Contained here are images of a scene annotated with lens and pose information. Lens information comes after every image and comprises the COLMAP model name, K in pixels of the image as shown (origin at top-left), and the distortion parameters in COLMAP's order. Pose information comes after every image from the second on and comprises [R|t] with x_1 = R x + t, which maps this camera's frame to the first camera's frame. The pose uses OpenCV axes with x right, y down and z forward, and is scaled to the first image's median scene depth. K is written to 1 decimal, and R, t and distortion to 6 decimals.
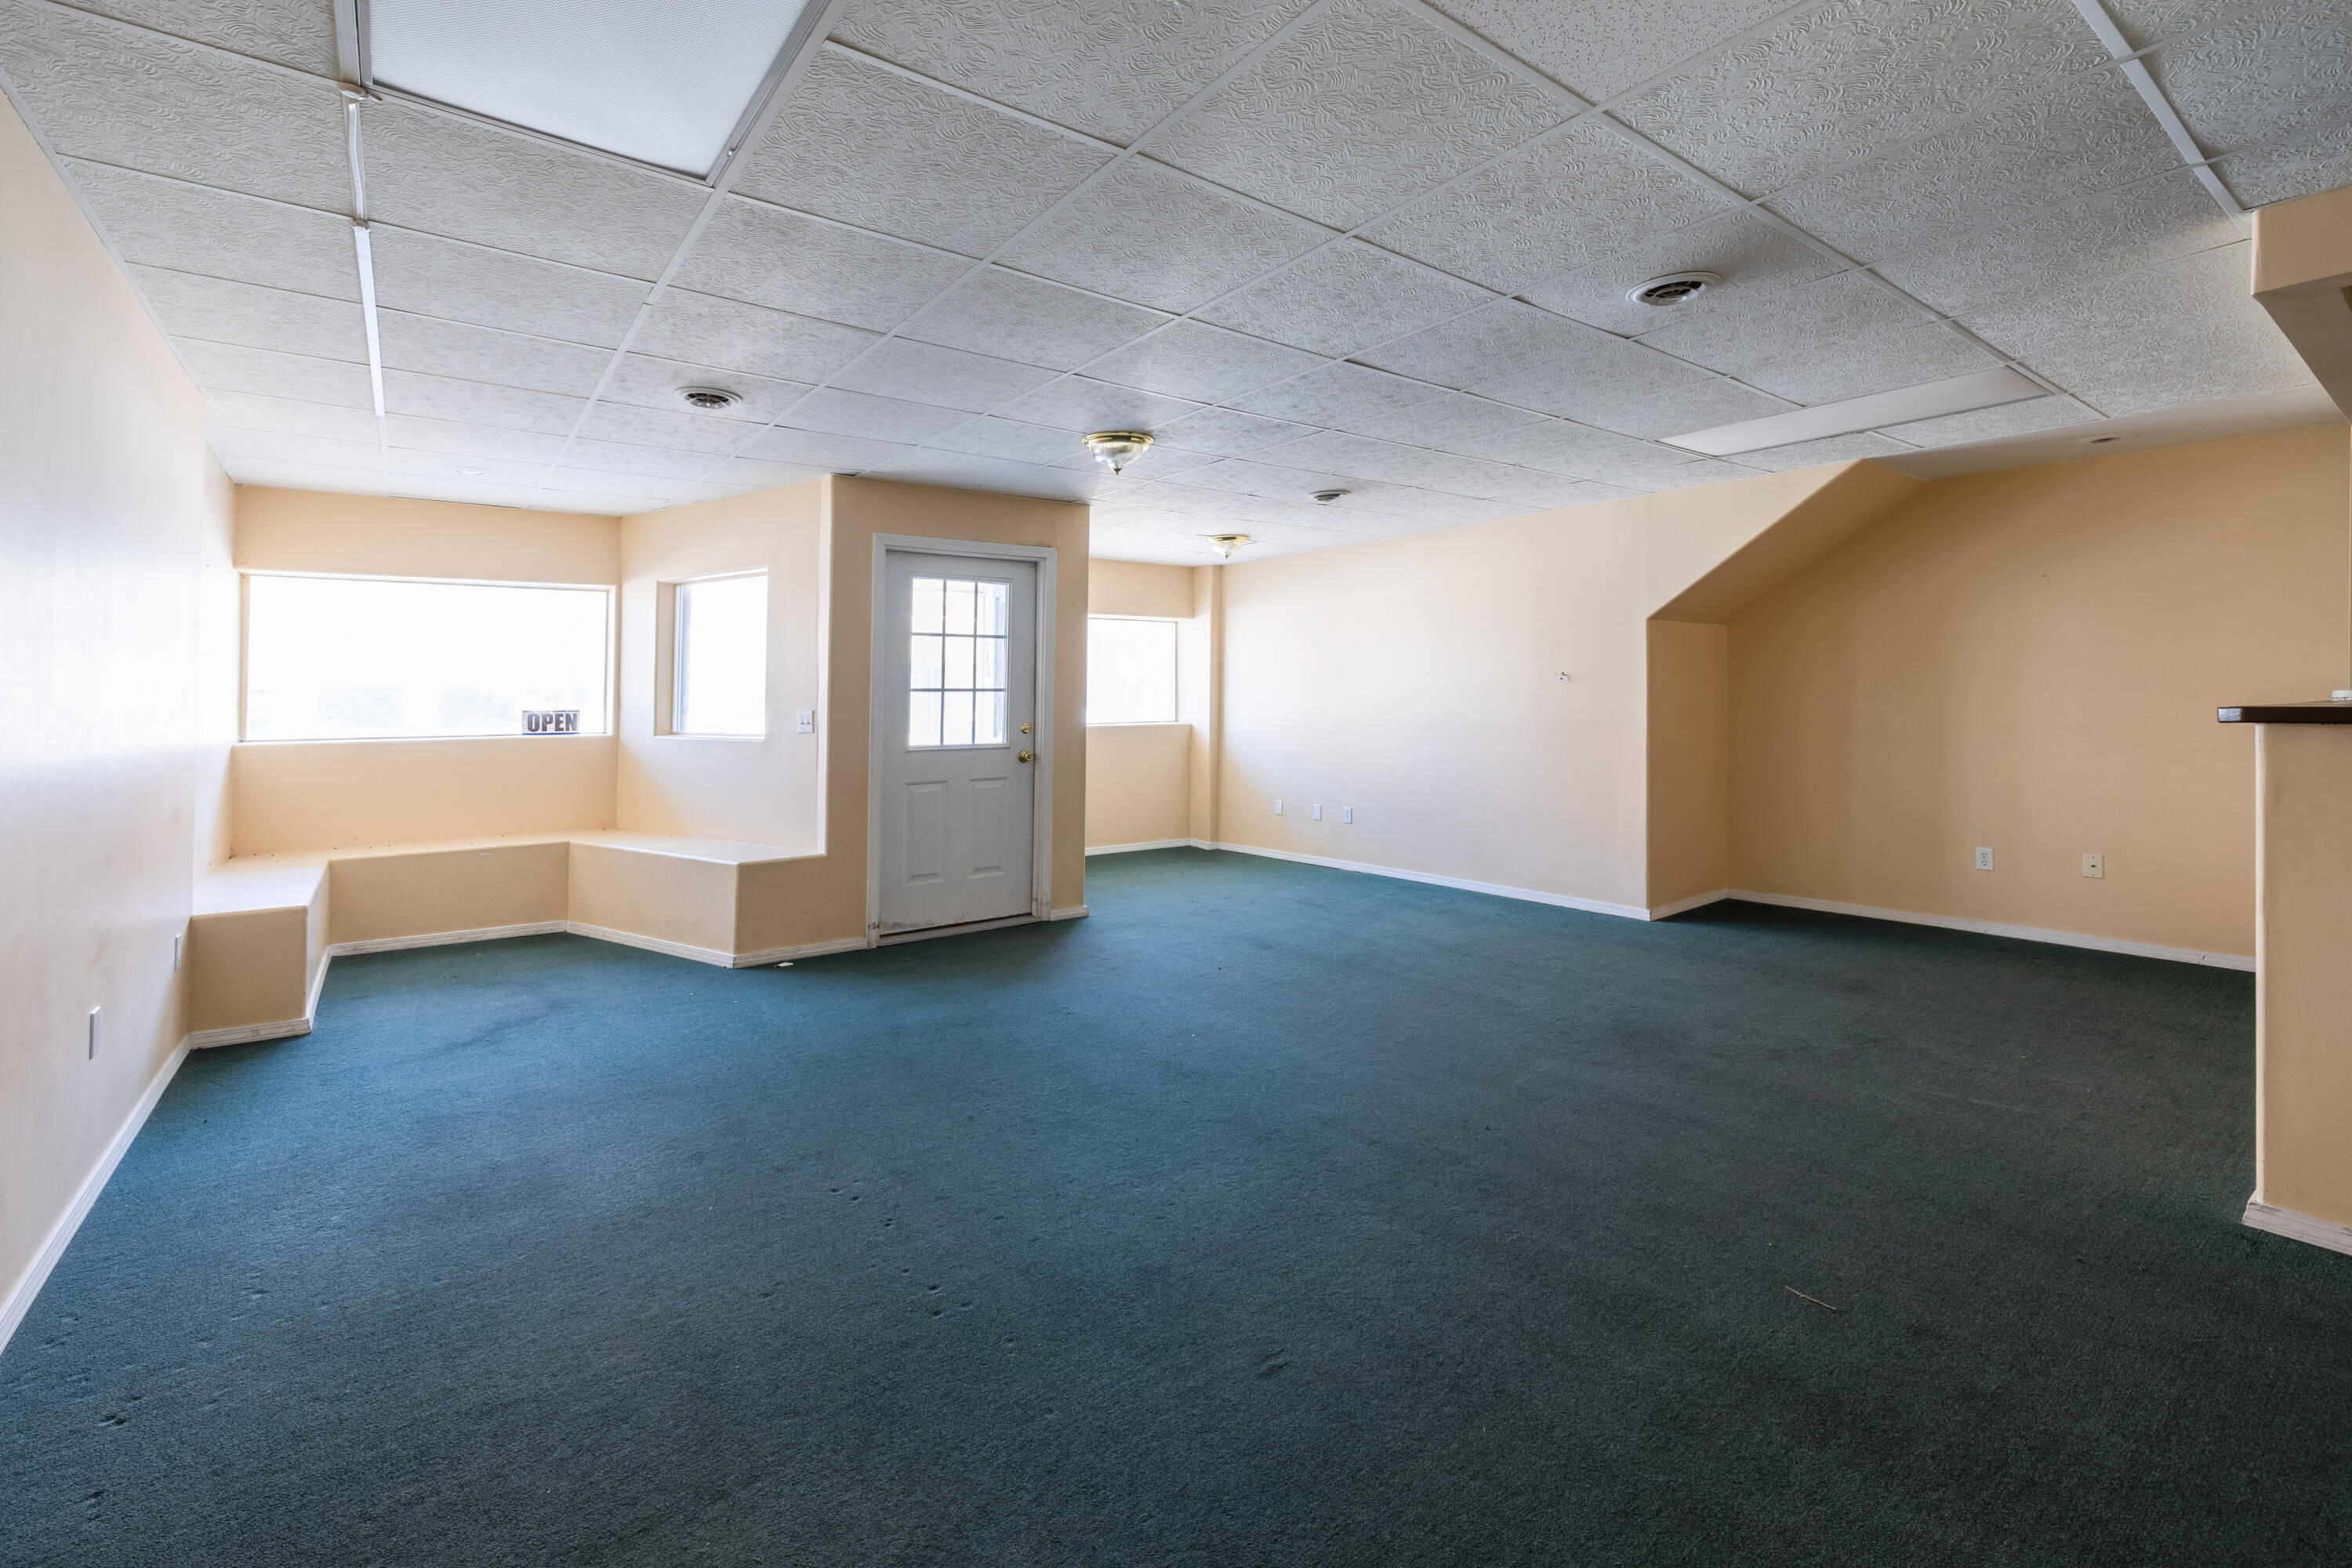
lens RADIAL K [[1015.2, 0, 1176.5], [0, 1015.2, 694.7], [0, 0, 1]] dist [0.000882, 0.000104]
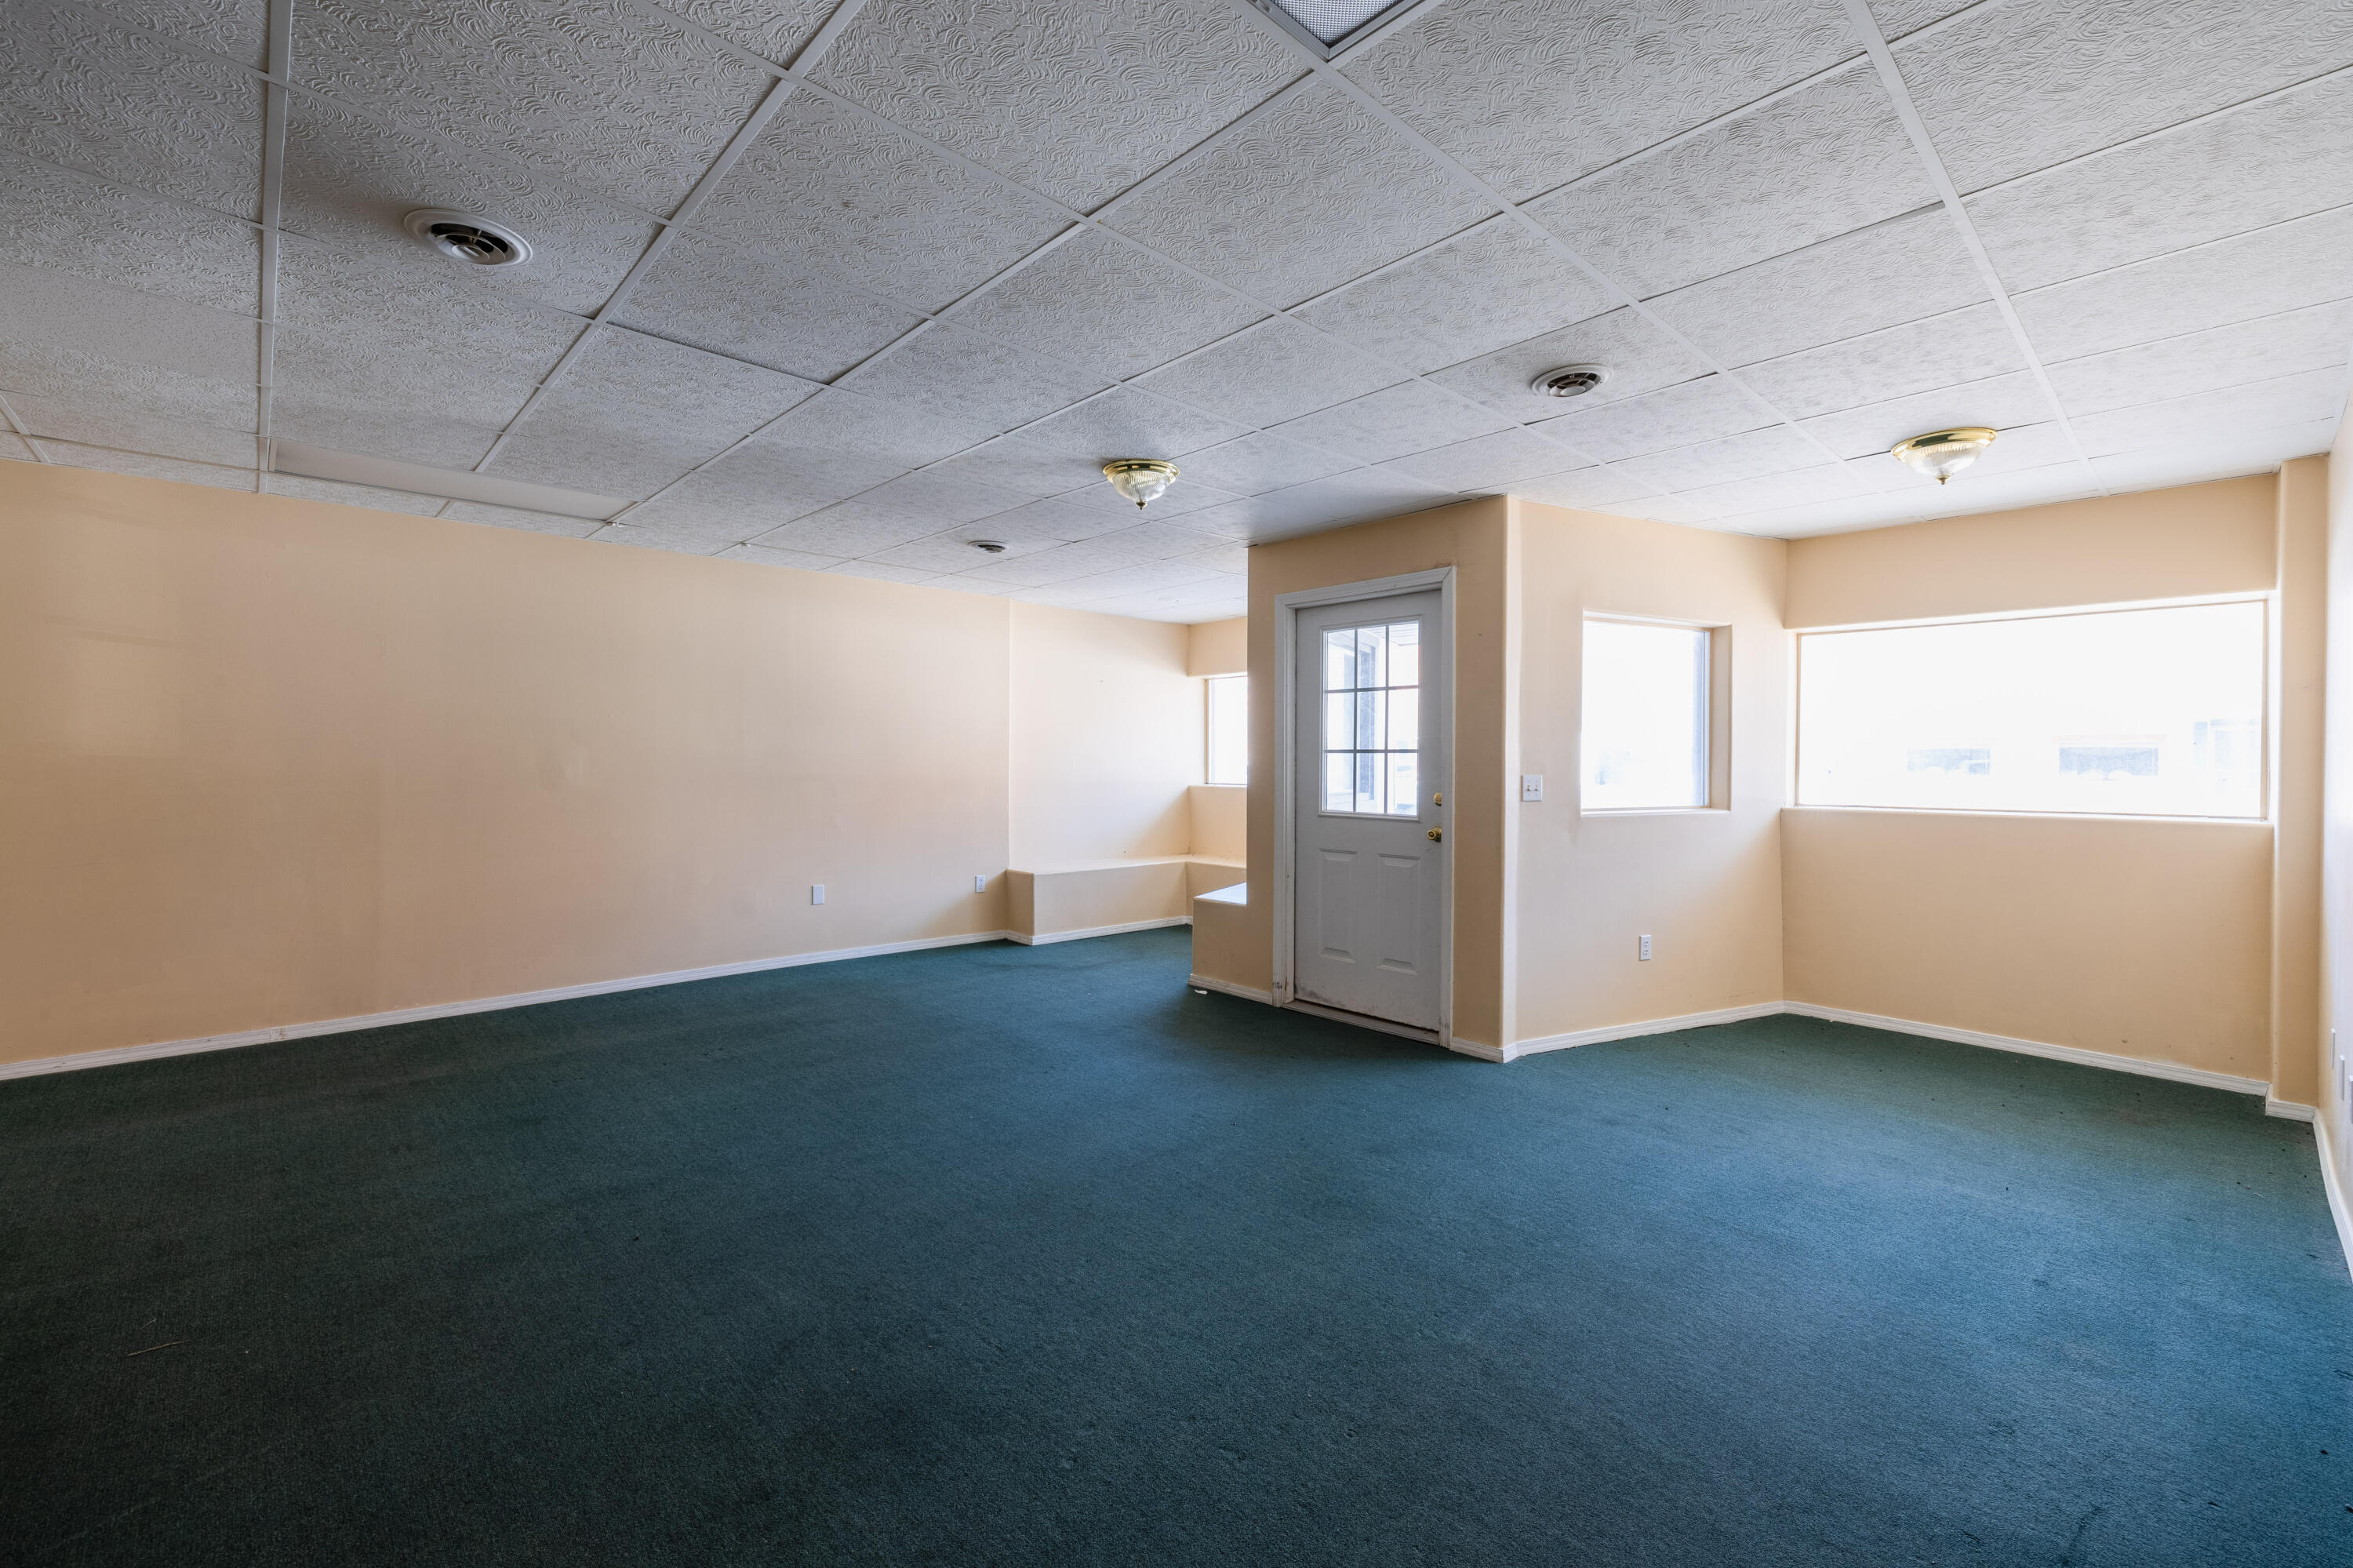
lens RADIAL K [[1015.7, 0, 1140.0], [0, 1015.7, 757.0], [0, 0, 1]] dist [0.000882, 0.000104]
pose [[0.090787, 0.011751, -0.995801, 0.643019], [0.009706, 0.999872, 0.012684, -0.012625], [0.995823, -0.010817, 0.090661, 0.718297]]
